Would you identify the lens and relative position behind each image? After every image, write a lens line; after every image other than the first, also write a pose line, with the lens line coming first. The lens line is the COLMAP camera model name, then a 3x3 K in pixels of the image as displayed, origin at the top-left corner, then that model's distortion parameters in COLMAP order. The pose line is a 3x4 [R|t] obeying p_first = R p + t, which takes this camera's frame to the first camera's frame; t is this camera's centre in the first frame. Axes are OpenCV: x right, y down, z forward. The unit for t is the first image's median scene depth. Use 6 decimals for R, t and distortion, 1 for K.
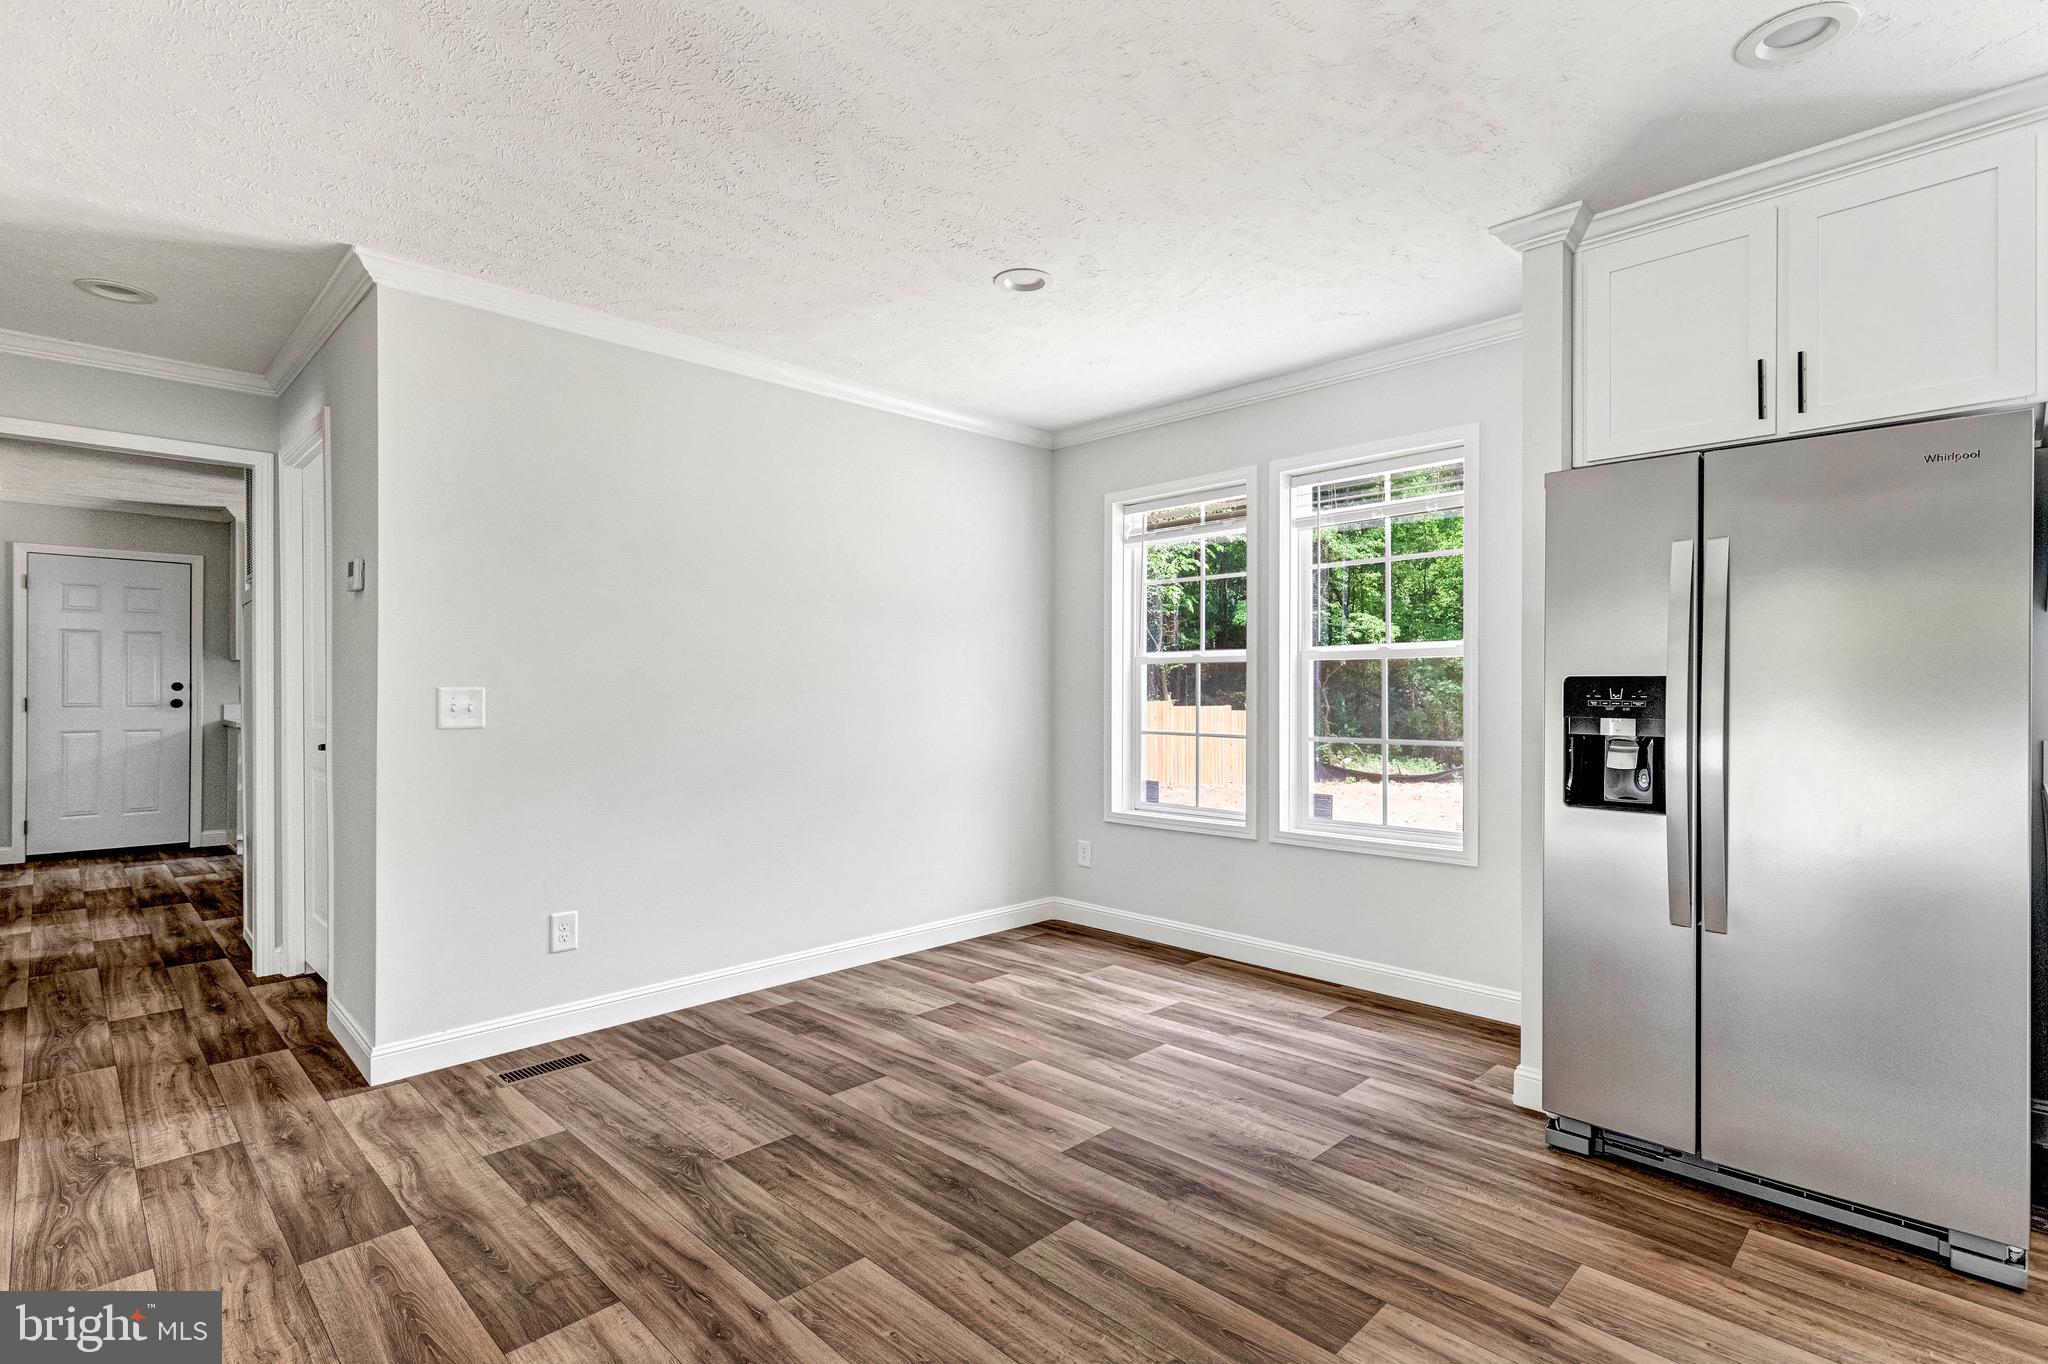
lens RADIAL K [[970.7, 0, 1012.8], [0, 970.7, 688.2], [0, 0, 1]] dist [0.016821, -0.000413]
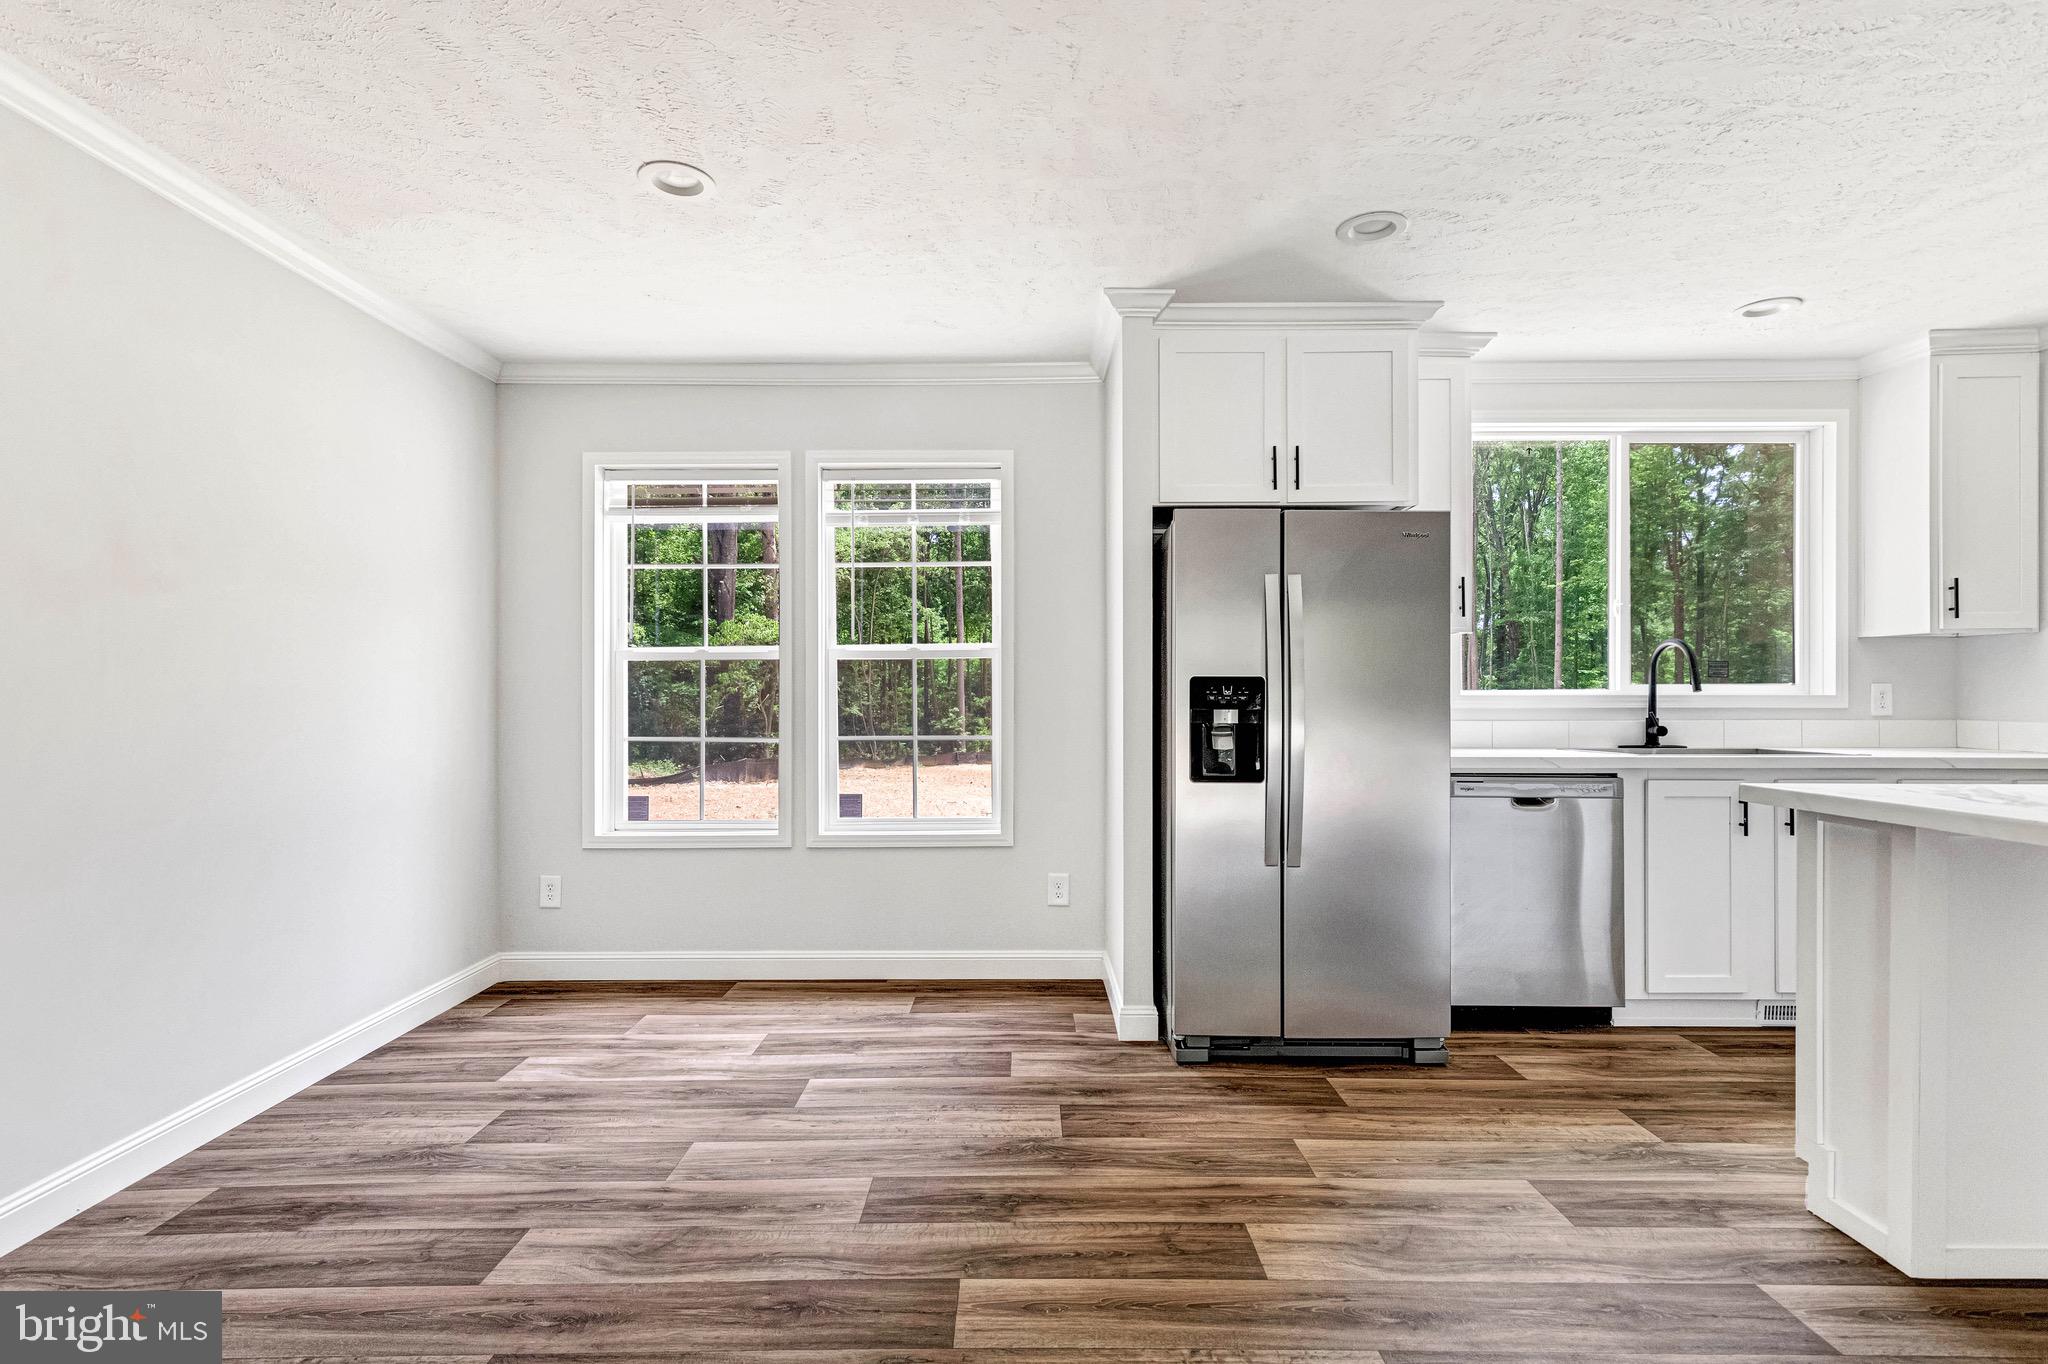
lens RADIAL K [[993.4, 0, 1004.0], [0, 993.4, 686.4], [0, 0, 1]] dist [0.018184, -0.000139]
pose [[0.710078, 0.001644, 0.704121, -0.359142], [0.001242, 0.999993, -0.003587, 0.003650], [-0.704122, 0.003421, 0.710071, 0.208106]]
